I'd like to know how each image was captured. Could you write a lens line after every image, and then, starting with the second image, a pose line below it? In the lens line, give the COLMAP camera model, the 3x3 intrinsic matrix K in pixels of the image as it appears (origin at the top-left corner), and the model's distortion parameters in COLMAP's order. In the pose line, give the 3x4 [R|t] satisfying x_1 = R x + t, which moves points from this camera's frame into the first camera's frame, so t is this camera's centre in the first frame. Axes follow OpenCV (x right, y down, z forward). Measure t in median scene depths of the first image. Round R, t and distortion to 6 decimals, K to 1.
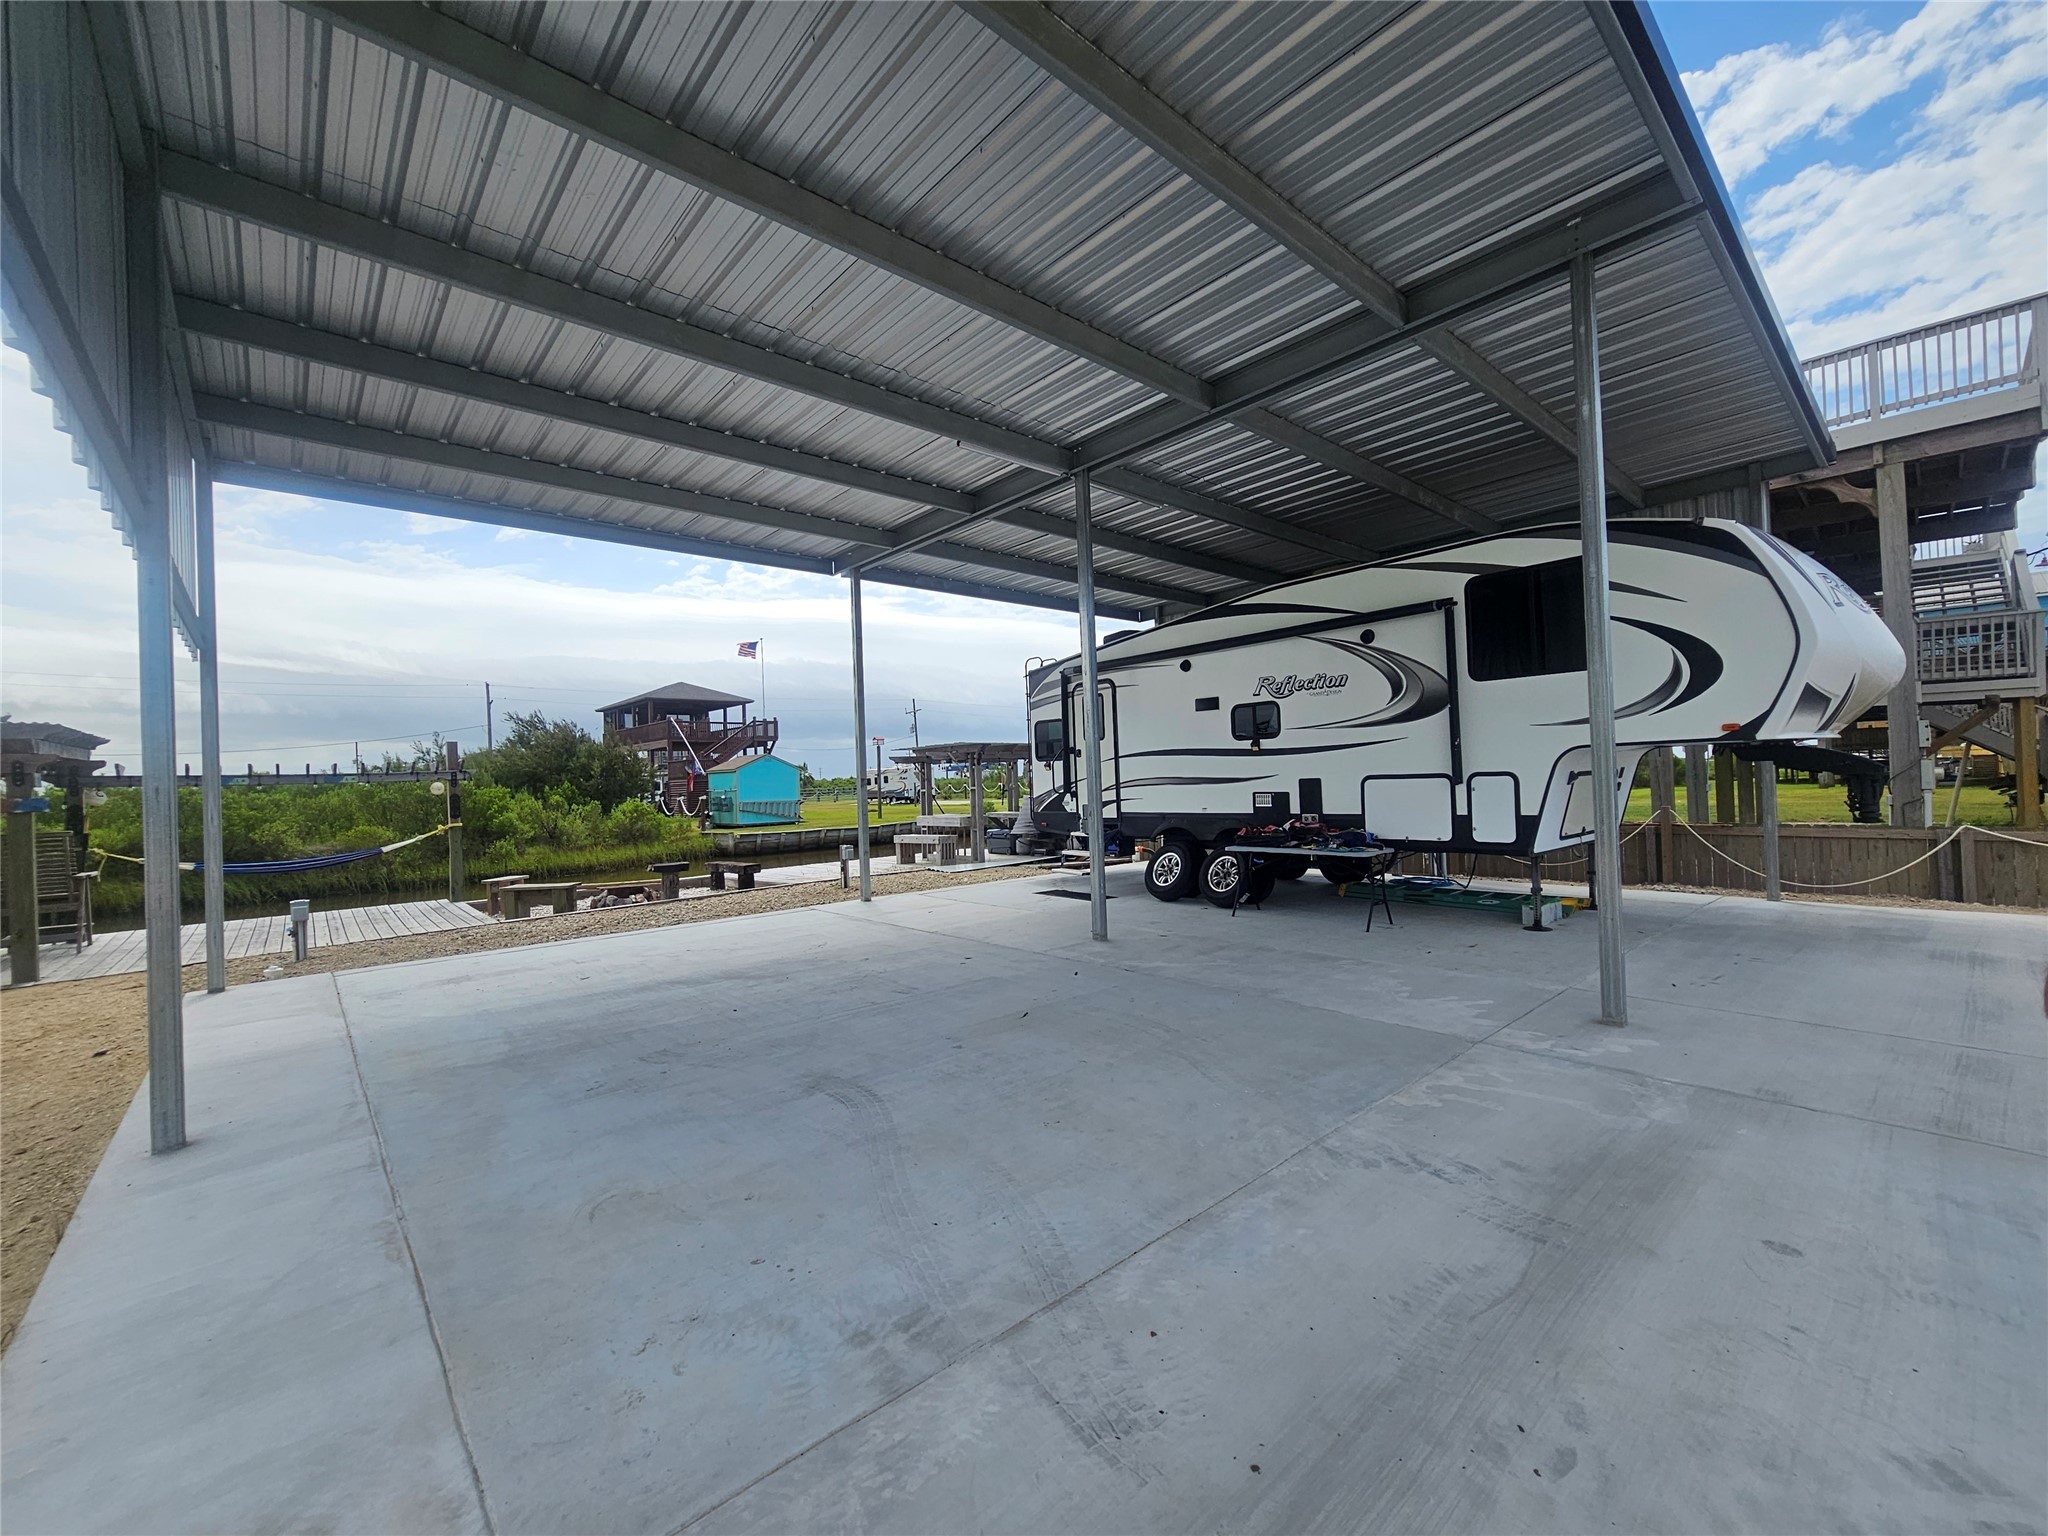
lens RADIAL K [[845.3, 0, 1024.4], [0, 845.3, 771.2], [0, 0, 1]] dist [-0.003594, 0.000231]
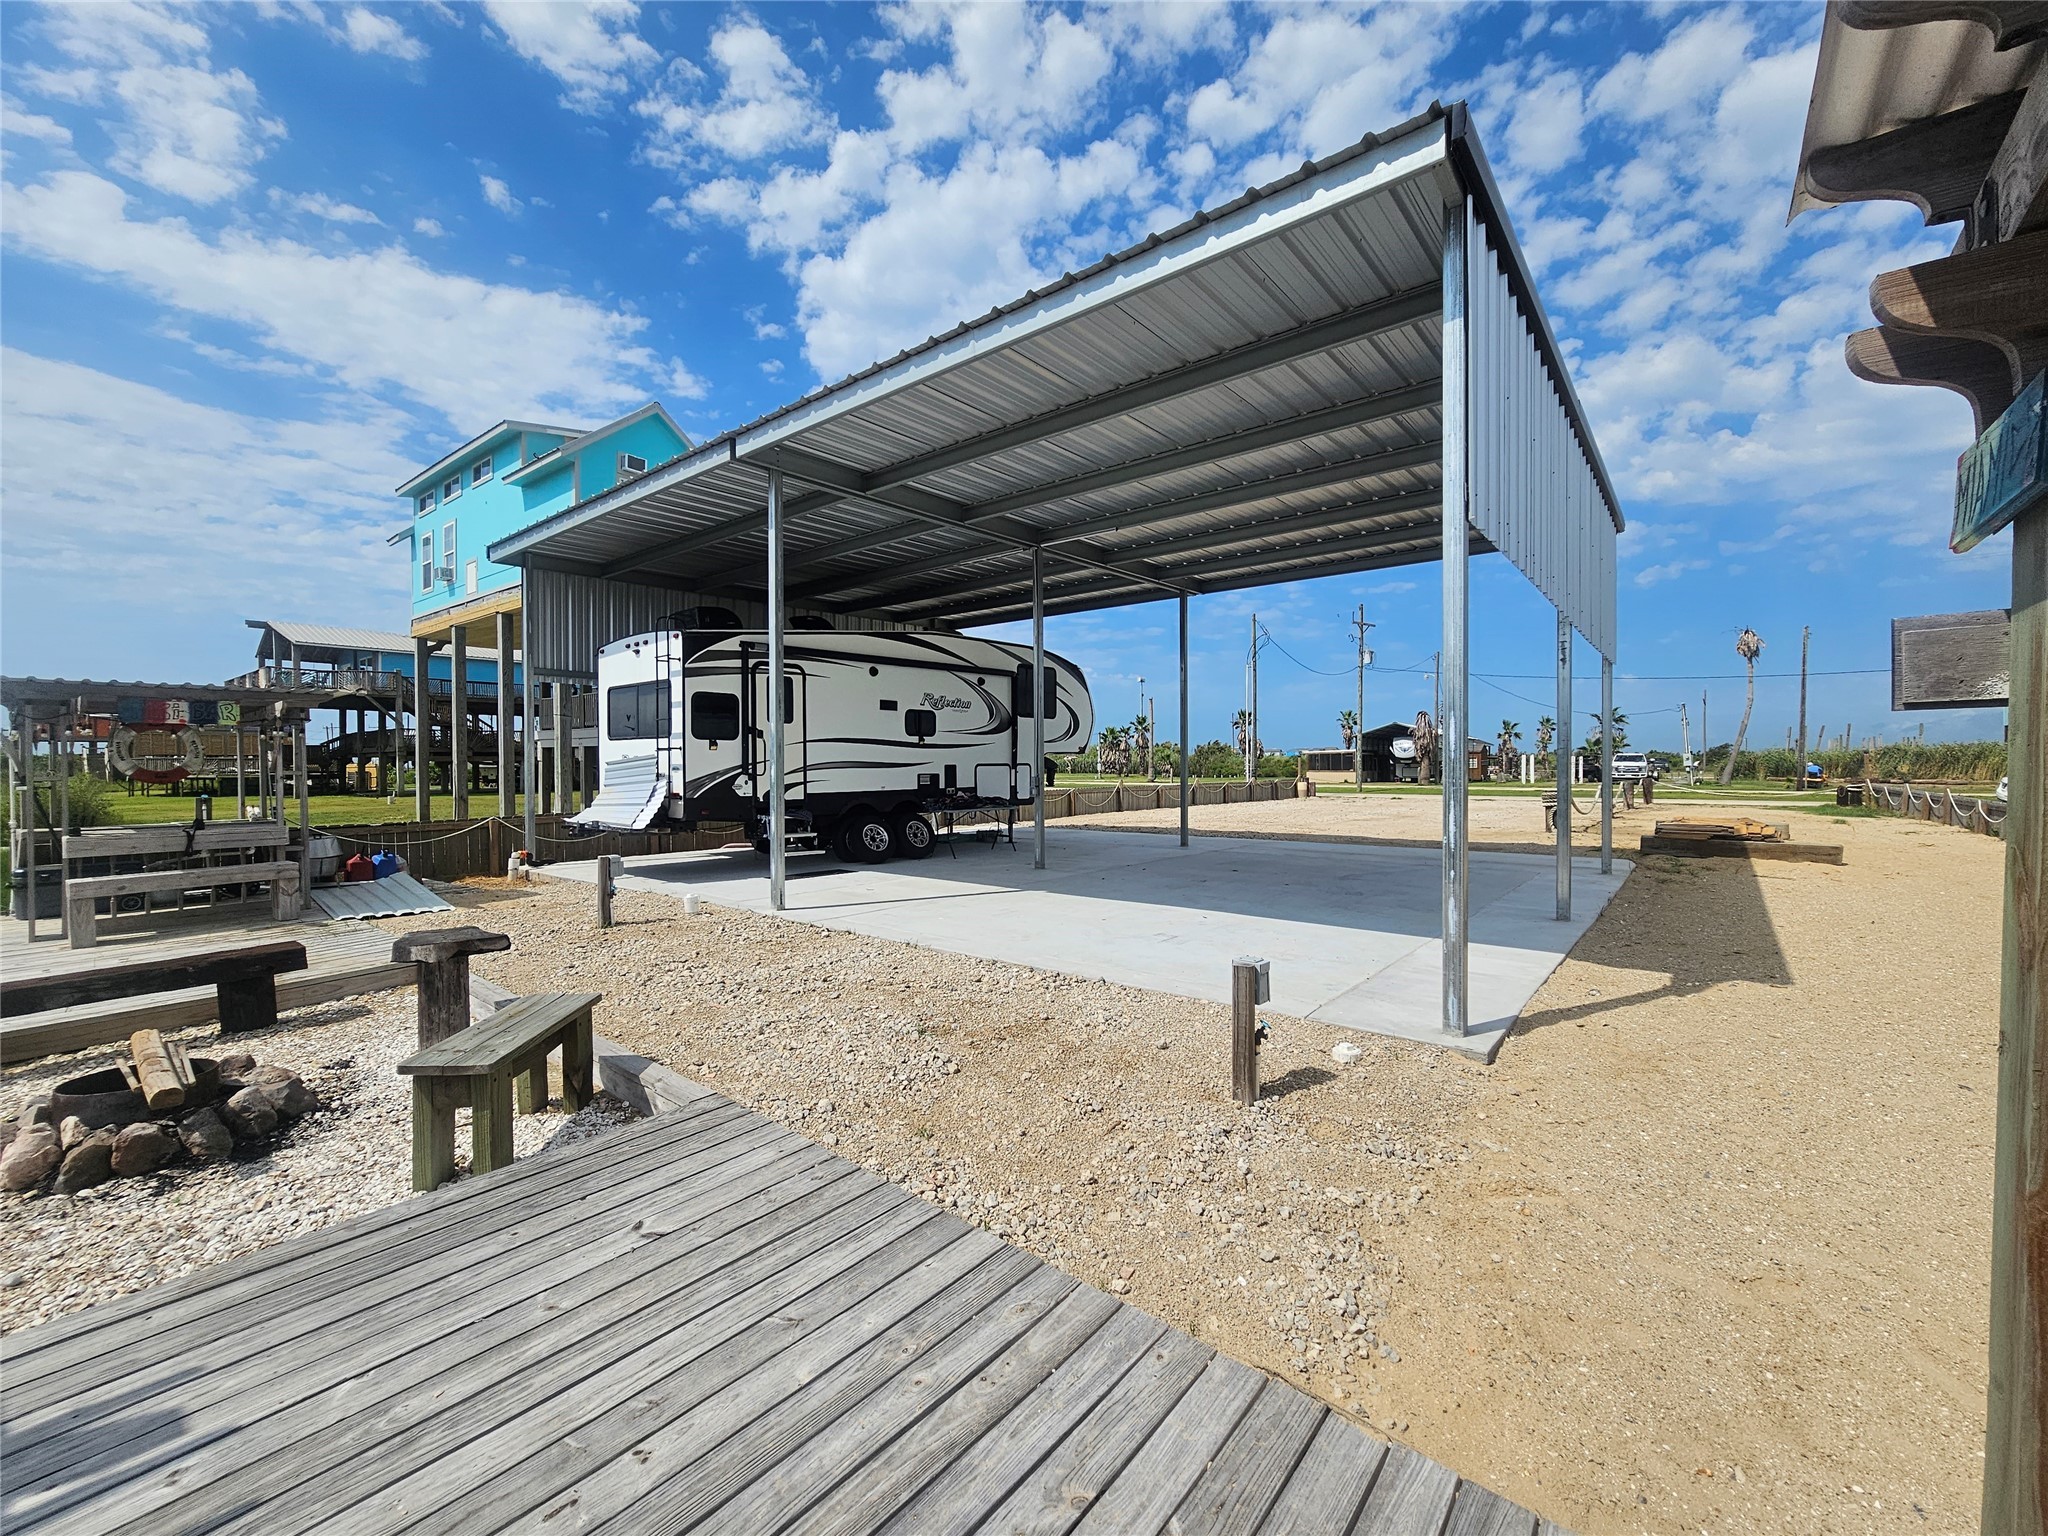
lens RADIAL K [[845.3, 0, 1023.6], [0, 845.3, 770.1], [0, 0, 1]] dist [-0.003594, 0.000231]
pose [[-0.140280, 0.024569, 0.989807, -1.101303], [-0.000794, 0.999689, -0.024927, 0.051691], [-0.990112, -0.004282, -0.140216, 0.995580]]
